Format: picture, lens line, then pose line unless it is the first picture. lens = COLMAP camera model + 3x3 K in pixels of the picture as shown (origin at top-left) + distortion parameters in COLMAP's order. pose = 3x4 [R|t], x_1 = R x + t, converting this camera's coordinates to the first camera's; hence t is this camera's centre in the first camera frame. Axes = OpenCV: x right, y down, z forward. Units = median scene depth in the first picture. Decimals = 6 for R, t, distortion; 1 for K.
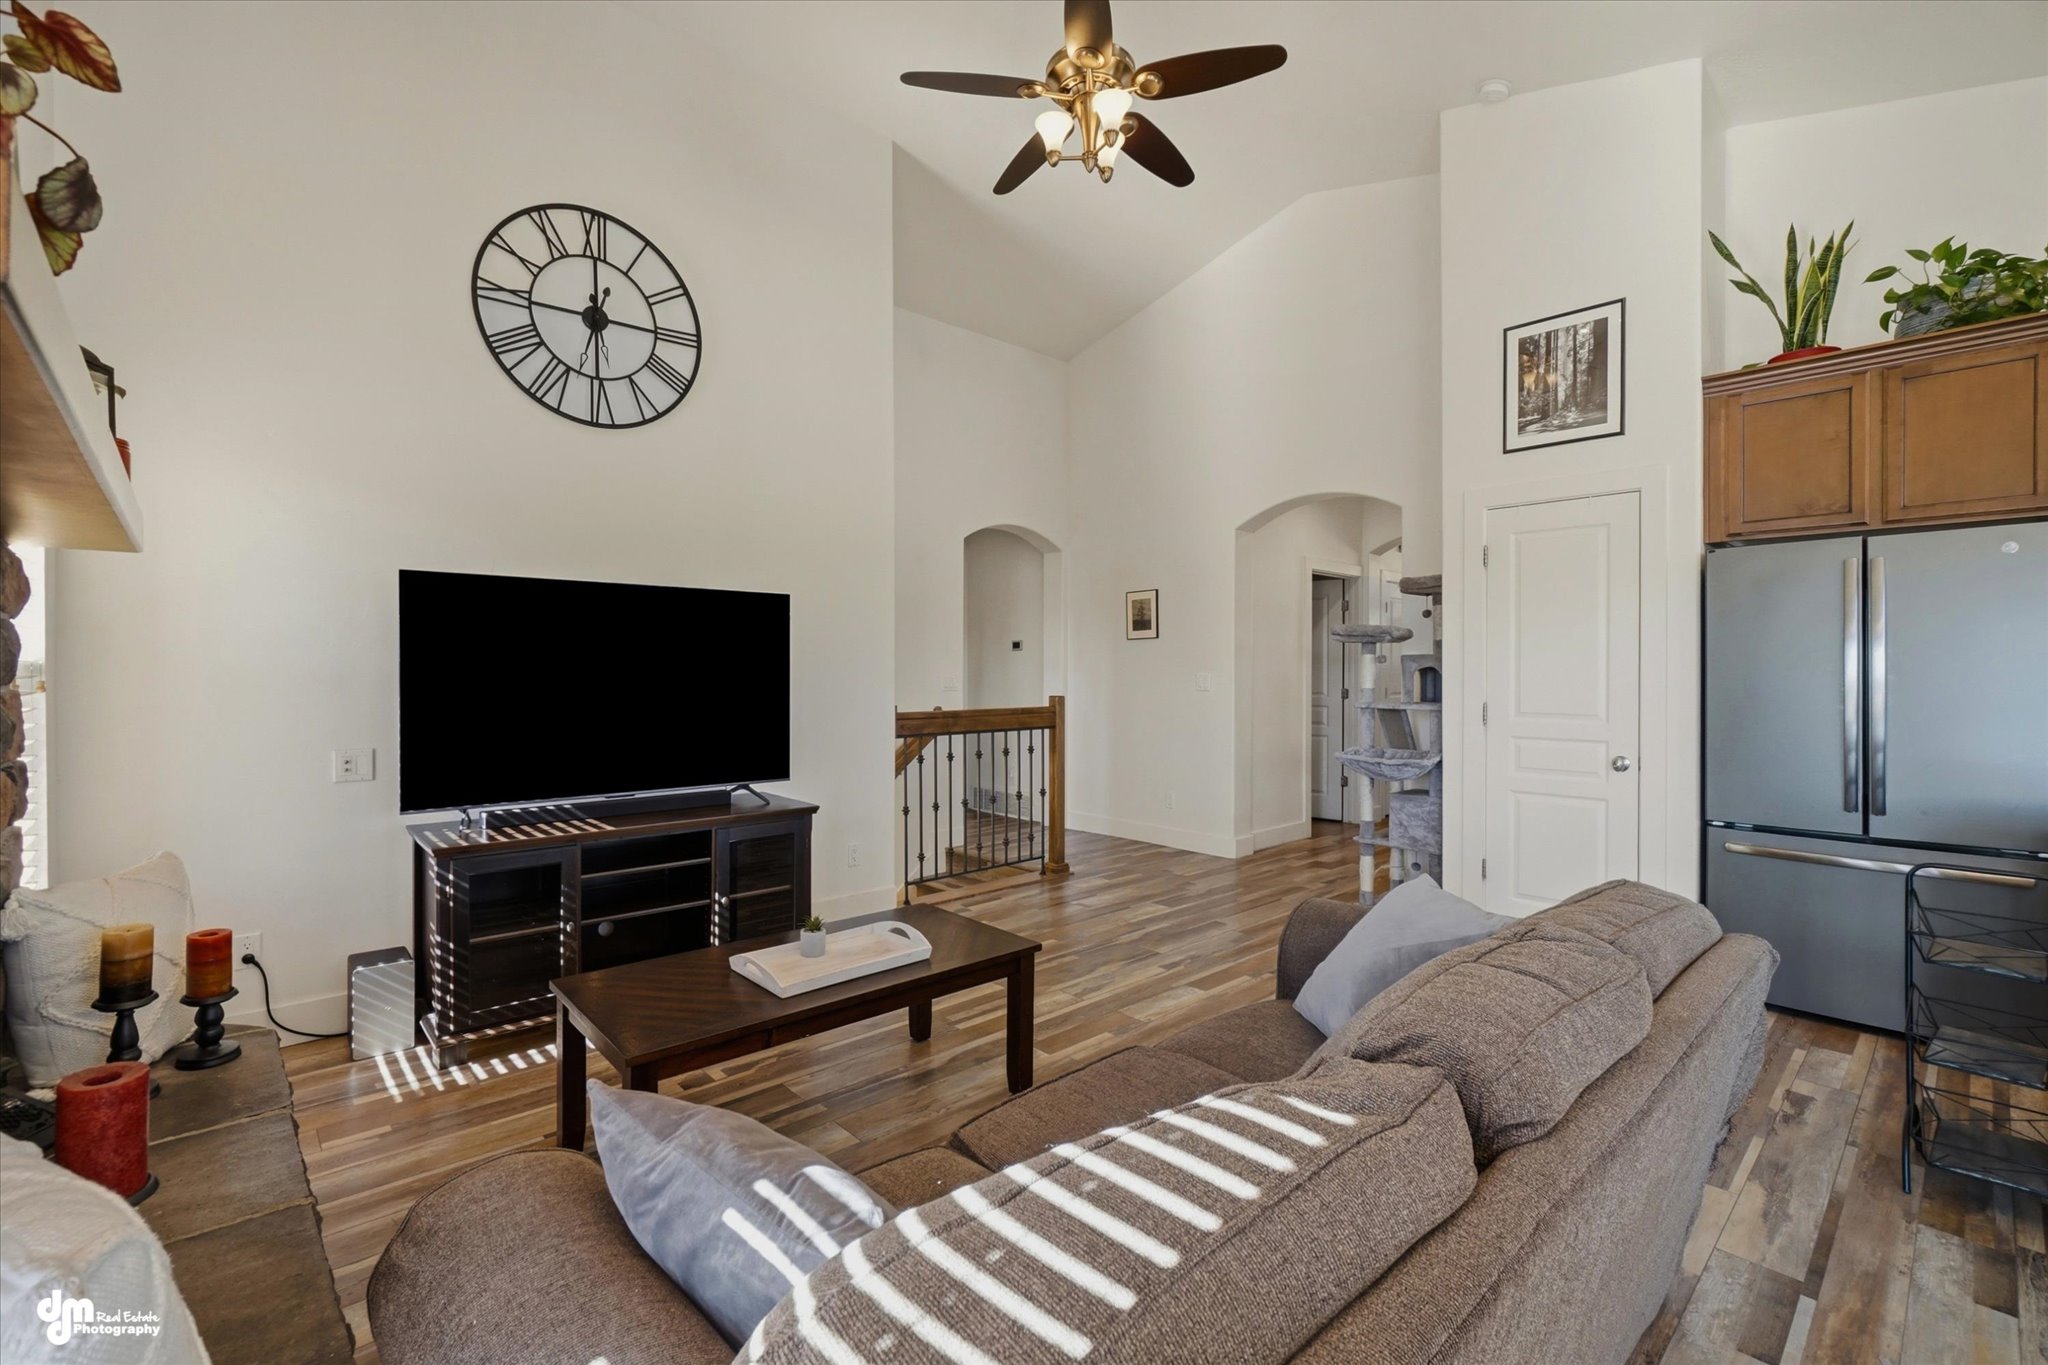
lens RADIAL K [[899.0, 0, 1015.8], [0, 899.0, 672.0], [0, 0, 1]] dist [-0.003150, 0.000042]
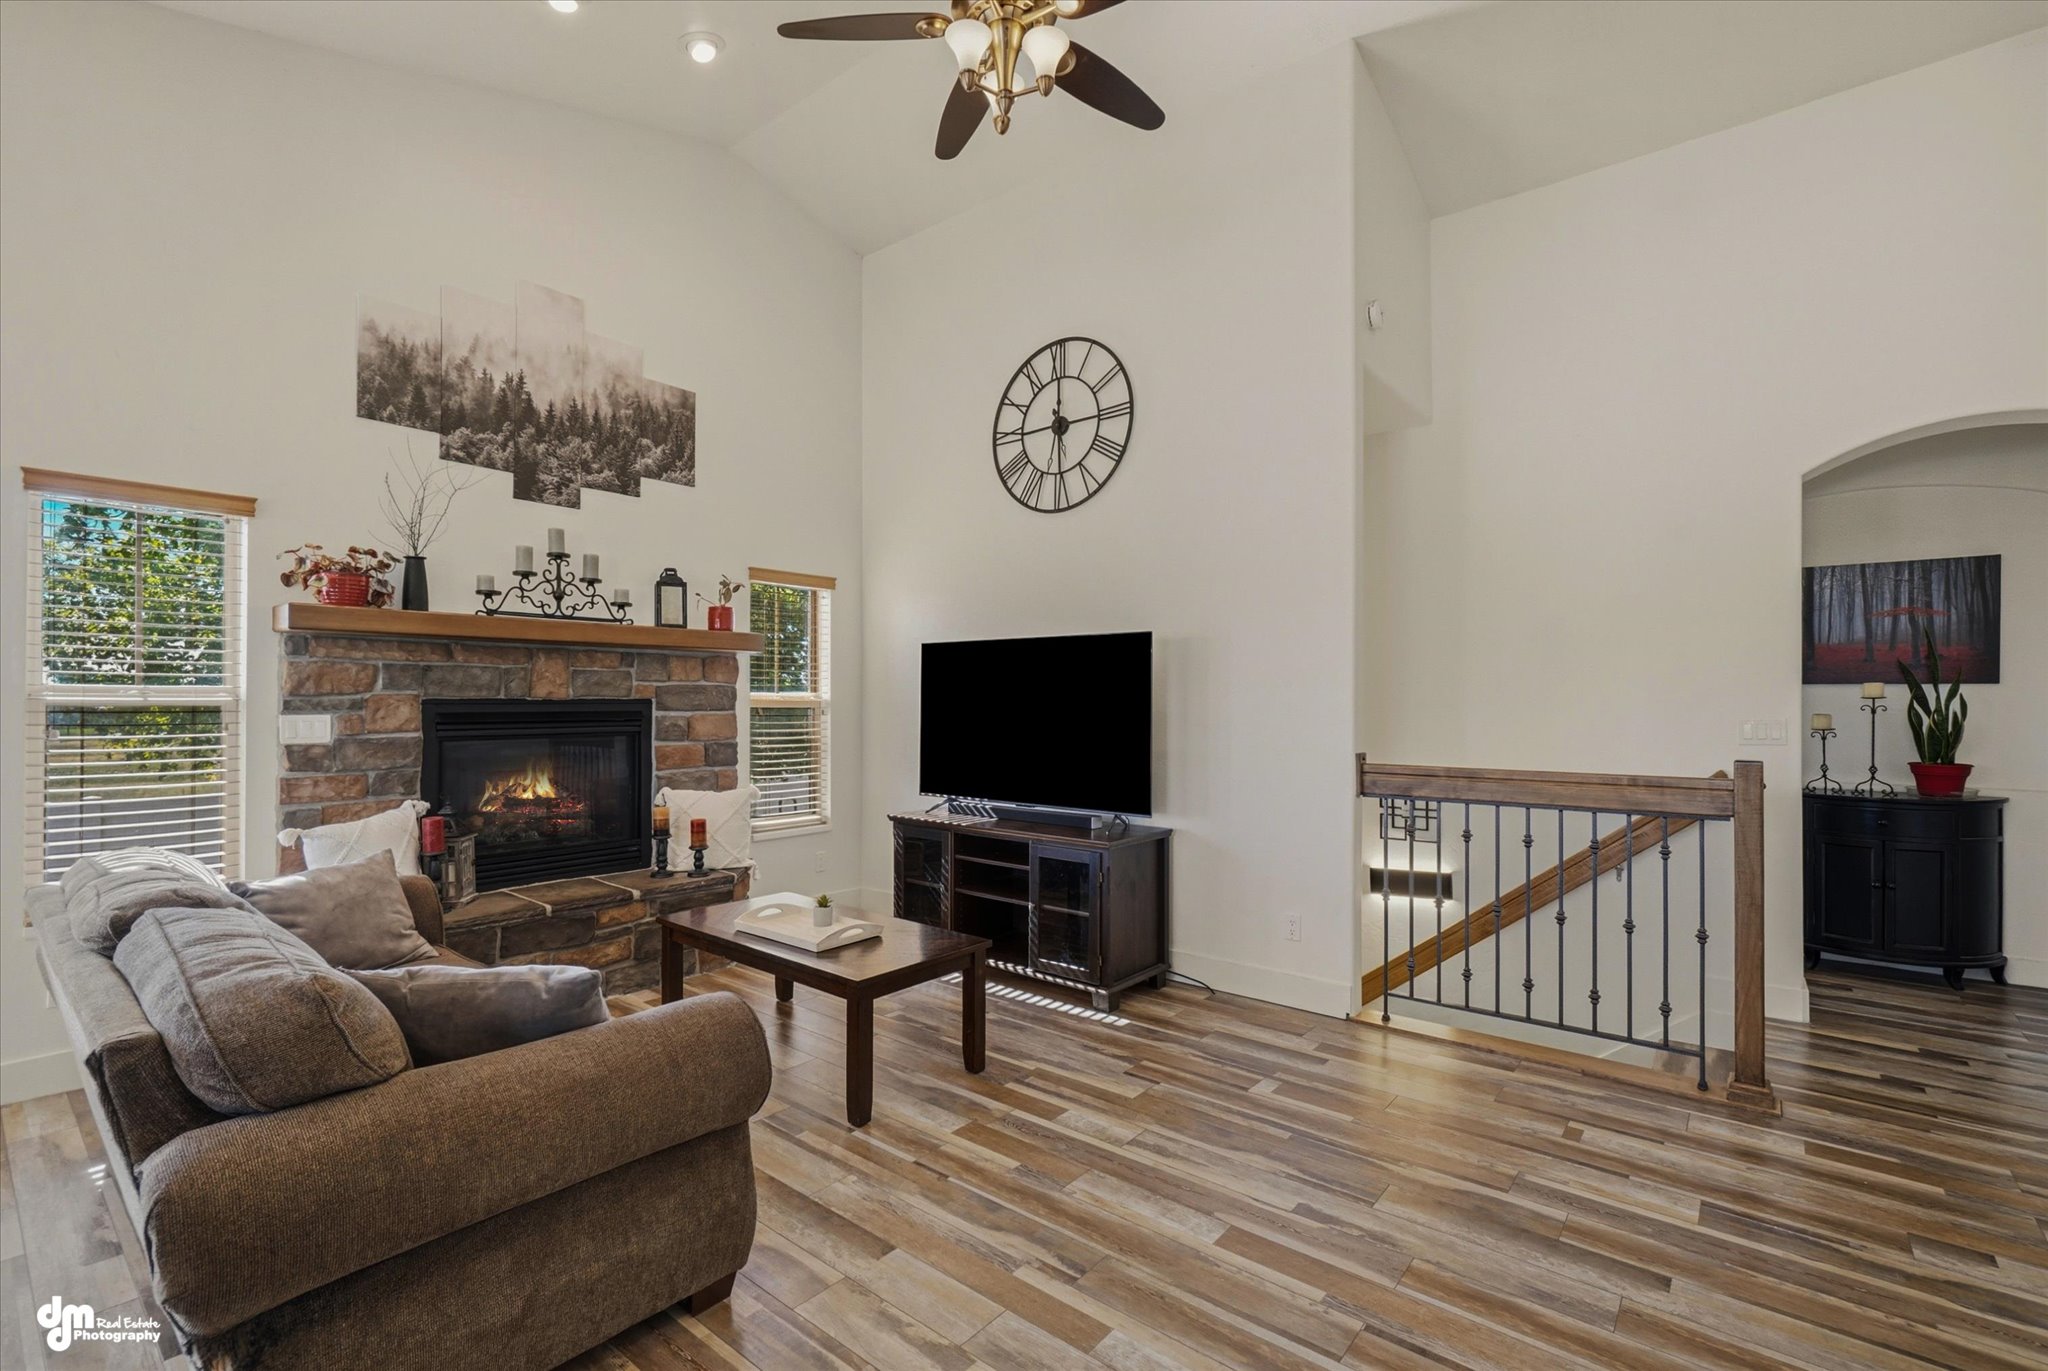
lens RADIAL K [[925.1, 0, 1022.5], [0, 925.1, 701.5], [0, 0, 1]] dist [-0.001065, -0.000111]
pose [[0.131467, -0.002411, -0.991318, 0.802900], [-0.010875, 0.999933, -0.003874, -0.003497], [0.991261, 0.011289, 0.131432, 0.782760]]
